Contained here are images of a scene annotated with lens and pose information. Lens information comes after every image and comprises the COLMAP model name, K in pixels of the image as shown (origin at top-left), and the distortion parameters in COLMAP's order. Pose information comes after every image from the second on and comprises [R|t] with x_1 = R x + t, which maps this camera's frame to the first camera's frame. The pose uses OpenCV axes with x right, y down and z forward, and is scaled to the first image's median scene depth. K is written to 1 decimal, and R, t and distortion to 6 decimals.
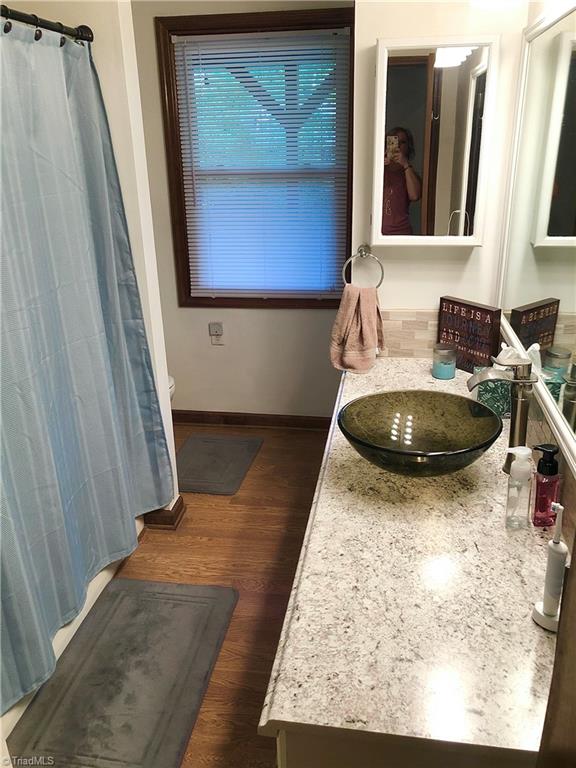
lens RADIAL K [[618.9, 0, 288.0], [0, 618.9, 384.0], [0, 0, 1]] dist [0.004658, -0.004016]
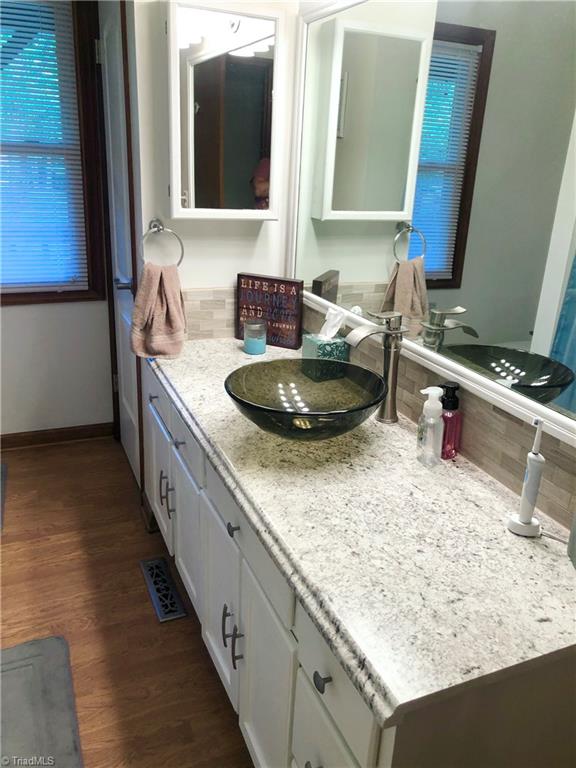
lens RADIAL K [[618.9, 0, 288.0], [0, 618.9, 384.0], [0, 0, 1]] dist [0.004658, -0.004016]
pose [[0.844069, -0.126447, 0.521114, -0.227445], [0.134735, 0.990634, 0.022140, 0.023465], [-0.519033, 0.051525, 0.853200, 0.131435]]
